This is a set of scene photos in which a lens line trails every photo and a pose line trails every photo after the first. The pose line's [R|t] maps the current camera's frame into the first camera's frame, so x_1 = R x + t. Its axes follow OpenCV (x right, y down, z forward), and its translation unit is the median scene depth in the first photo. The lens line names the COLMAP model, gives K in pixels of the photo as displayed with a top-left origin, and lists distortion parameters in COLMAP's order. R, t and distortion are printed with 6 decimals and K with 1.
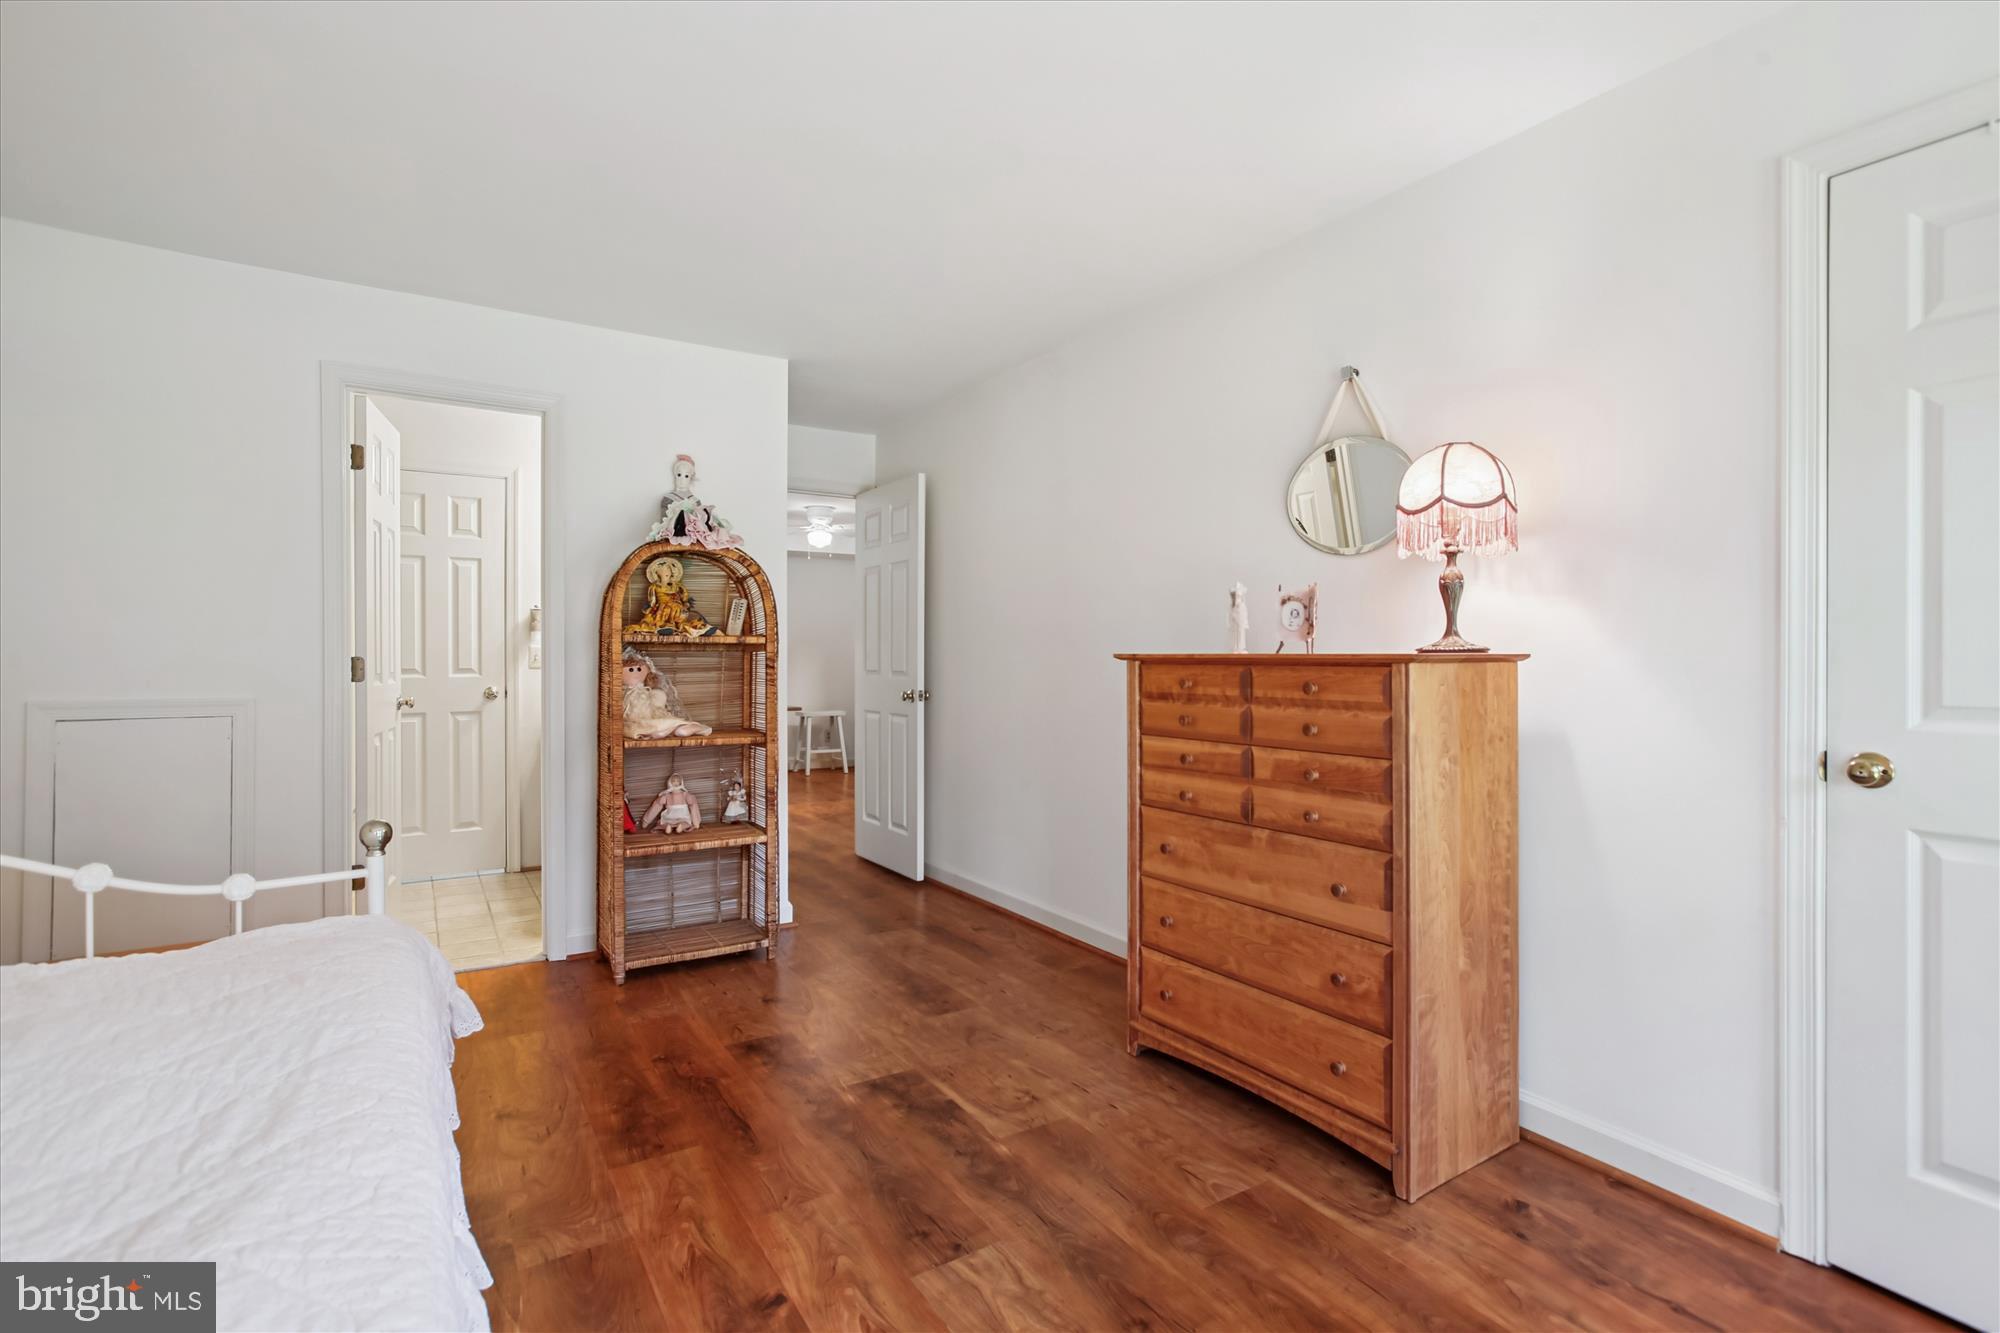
lens RADIAL K [[942.1, 0, 997.0], [0, 942.1, 672.6], [0, 0, 1]] dist [-0.005868, -0.000386]
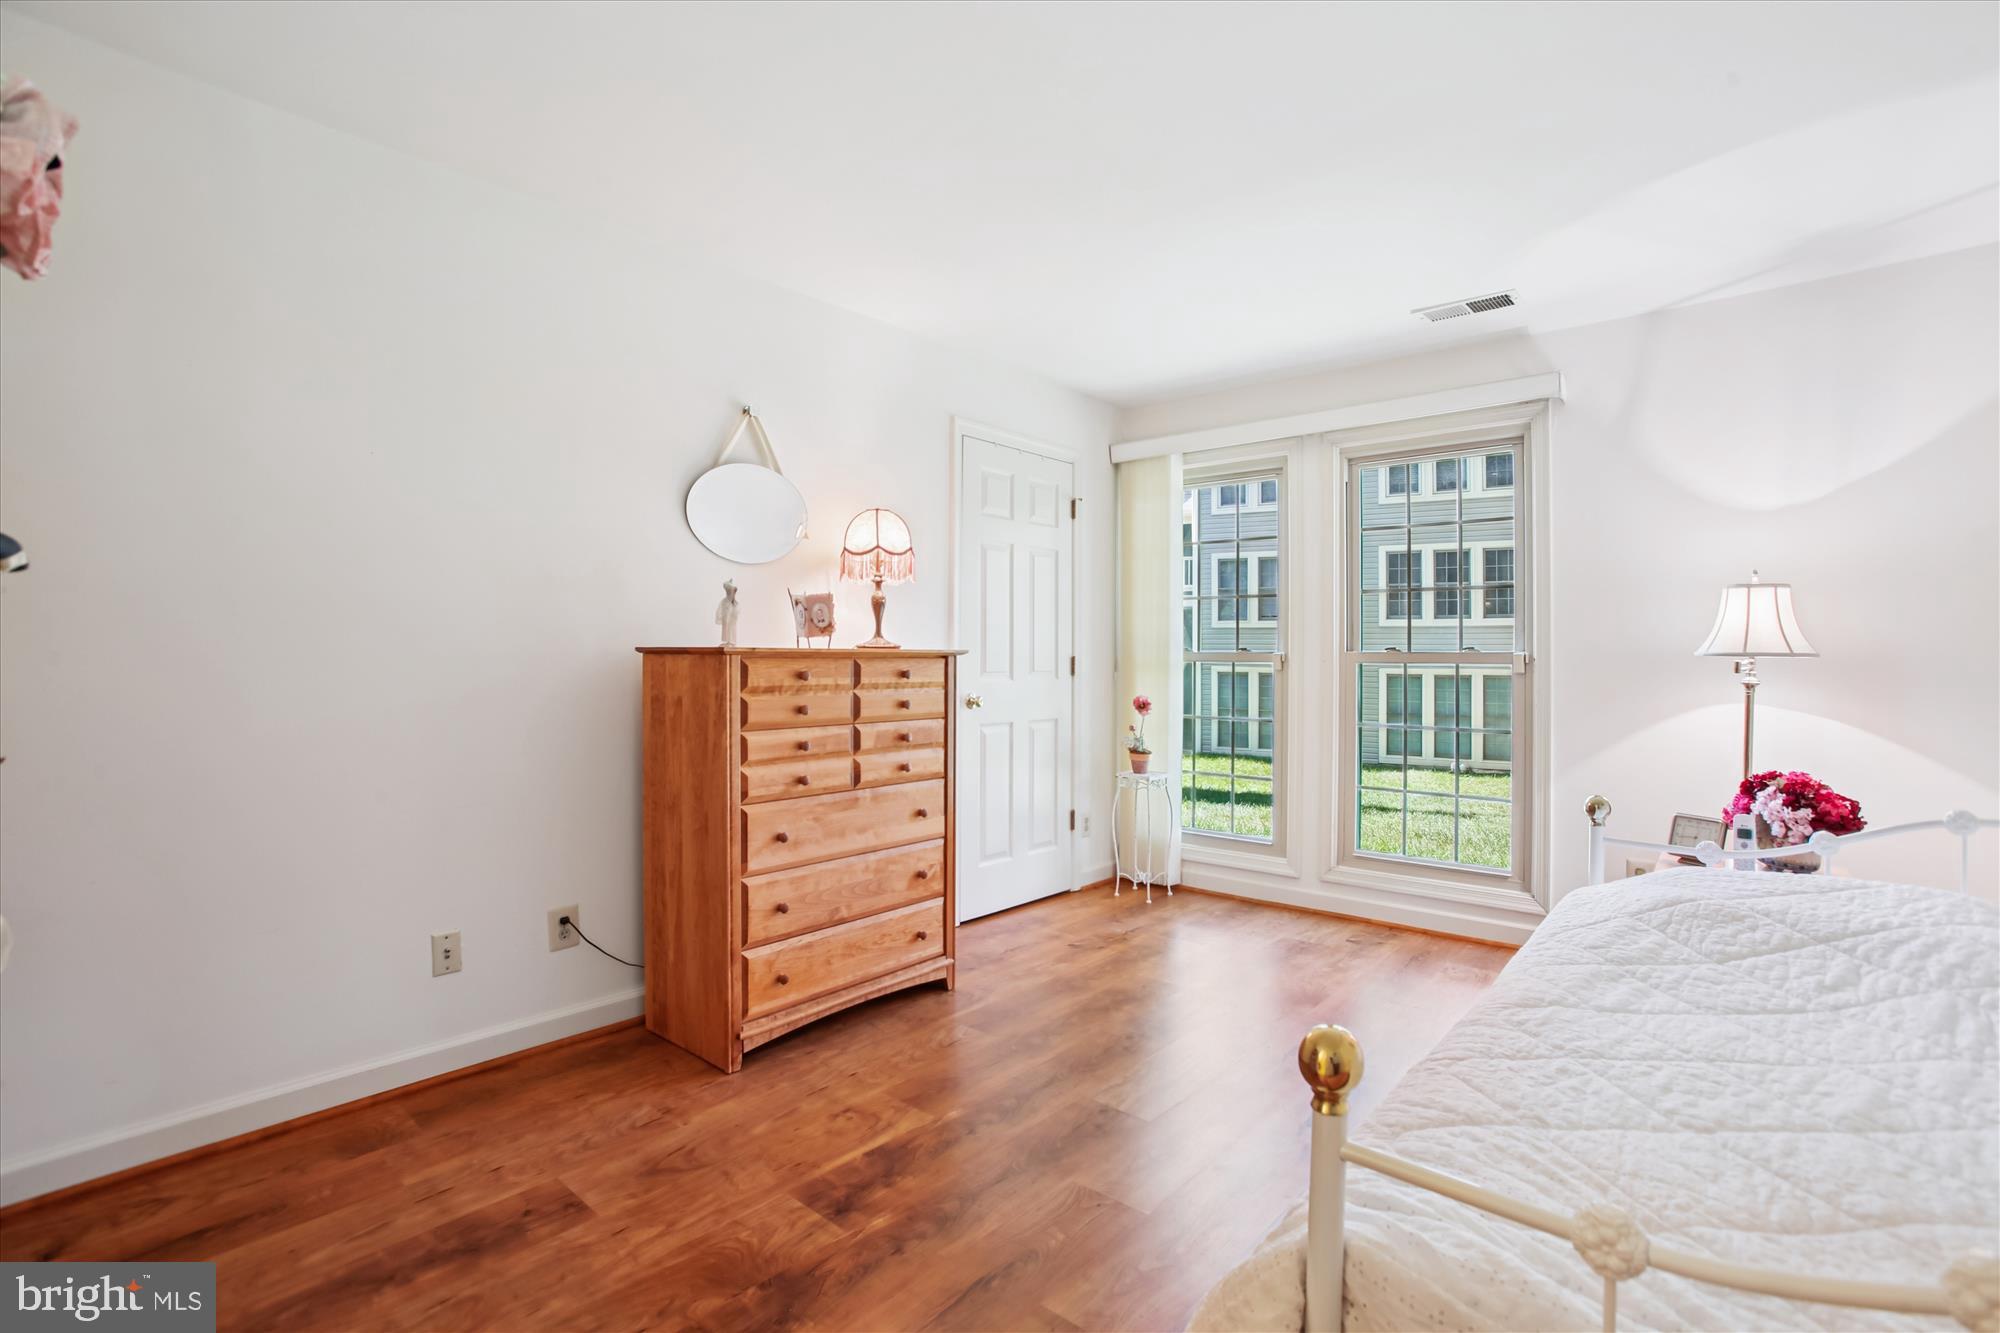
lens RADIAL K [[928.1, 0, 1017.0], [0, 928.1, 648.1], [0, 0, 1]] dist [-0.065389, 0.025612]
pose [[-0.293576, -0.003710, 0.955929, -0.924453], [0.003640, 0.999981, 0.004999, -0.025715], [-0.955929, 0.004947, -0.293557, 1.133014]]
